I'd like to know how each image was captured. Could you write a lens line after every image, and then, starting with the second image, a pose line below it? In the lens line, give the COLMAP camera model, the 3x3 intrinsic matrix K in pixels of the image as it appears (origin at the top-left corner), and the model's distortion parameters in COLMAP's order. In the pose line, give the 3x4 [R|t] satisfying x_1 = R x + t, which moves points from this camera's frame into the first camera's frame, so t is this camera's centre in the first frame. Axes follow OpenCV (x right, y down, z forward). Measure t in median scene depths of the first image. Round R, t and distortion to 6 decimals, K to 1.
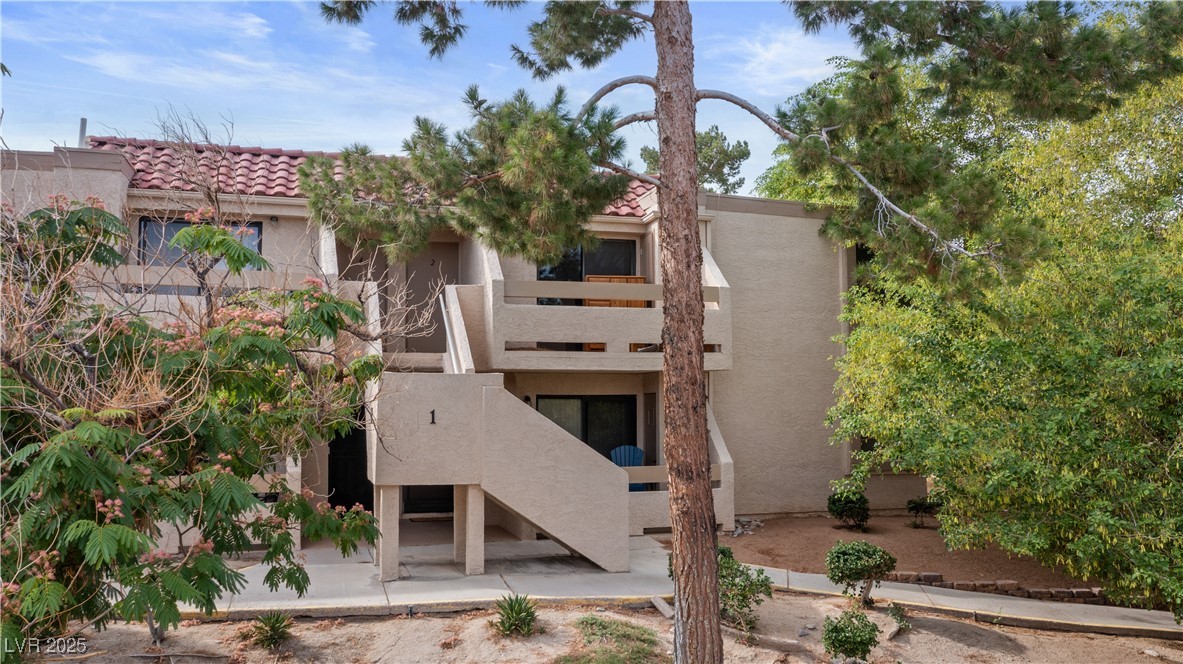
lens RADIAL K [[990.0, 0, 552.0], [0, 990.0, 366.6], [0, 0, 1]] dist [-0.003125, 0.000218]
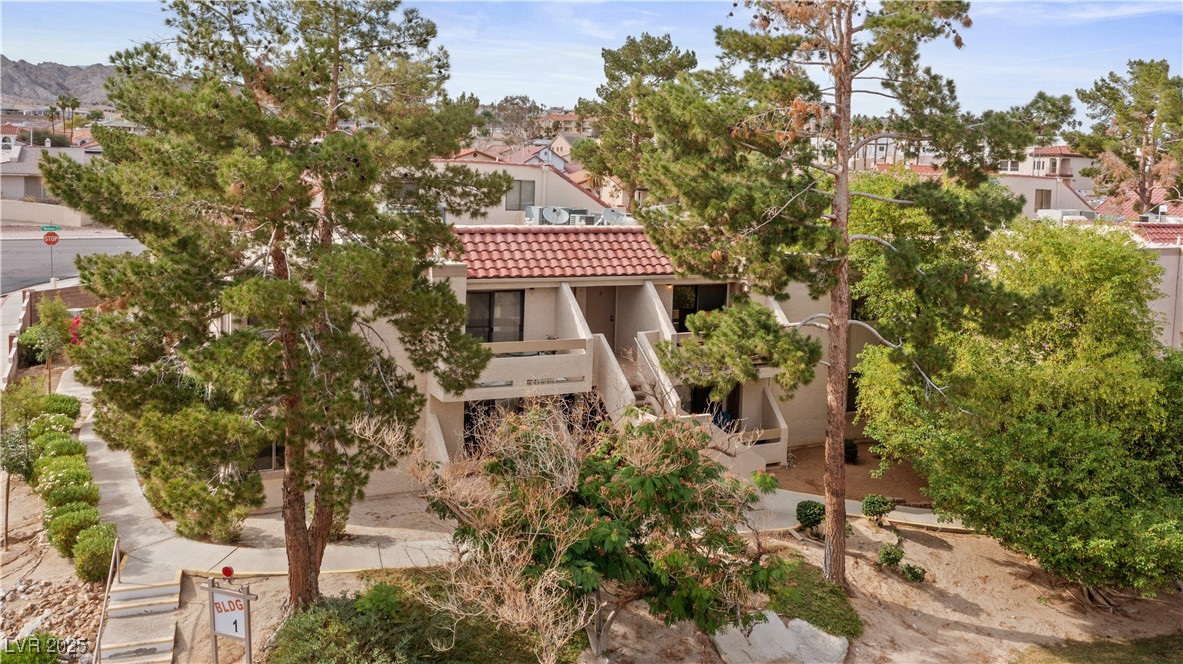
lens RADIAL K [[955.5, 0, 591.5], [0, 955.5, 332.0], [0, 0, 1]] dist [0.004160, -0.001836]
pose [[0.985523, 0.006350, 0.169425, -0.696847], [-0.035826, 0.984534, 0.171492, -0.540460], [-0.165716, -0.175079, 0.970508, -0.867187]]
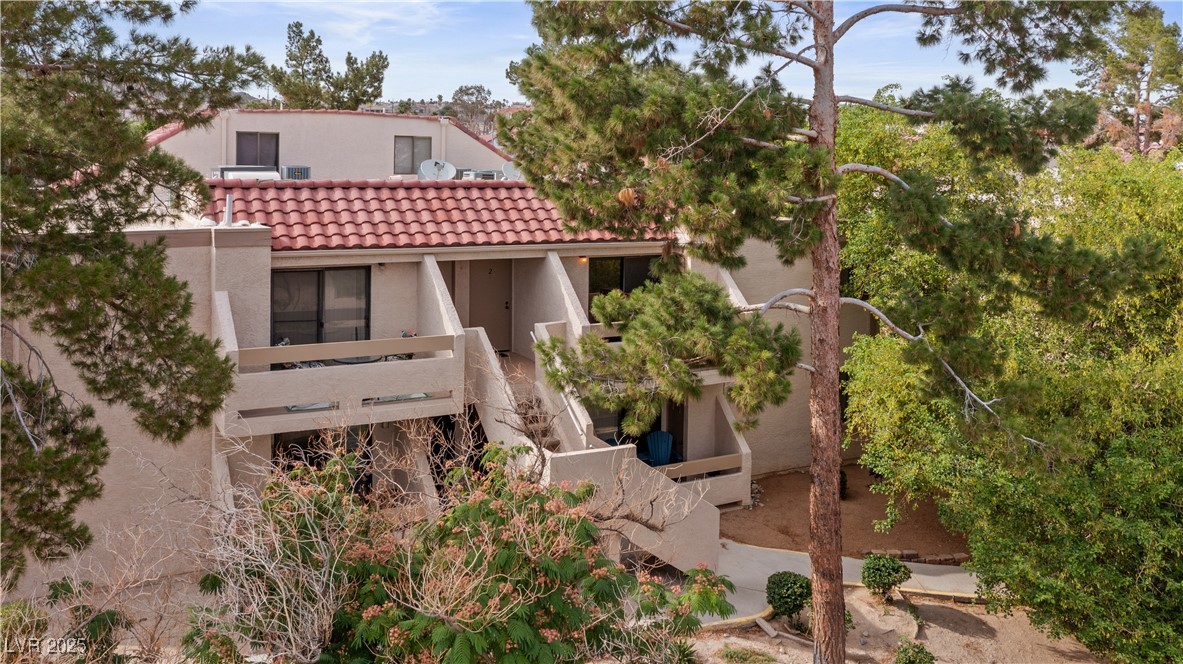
lens RADIAL K [[988.9, 0, 594.6], [0, 988.9, 281.4], [0, 0, 1]] dist [-0.010920, -0.000992]
pose [[0.976619, -0.005396, 0.214908, -0.437521], [-0.022839, 0.991423, 0.128680, -0.428784], [-0.213759, -0.130580, 0.968120, -0.231341]]
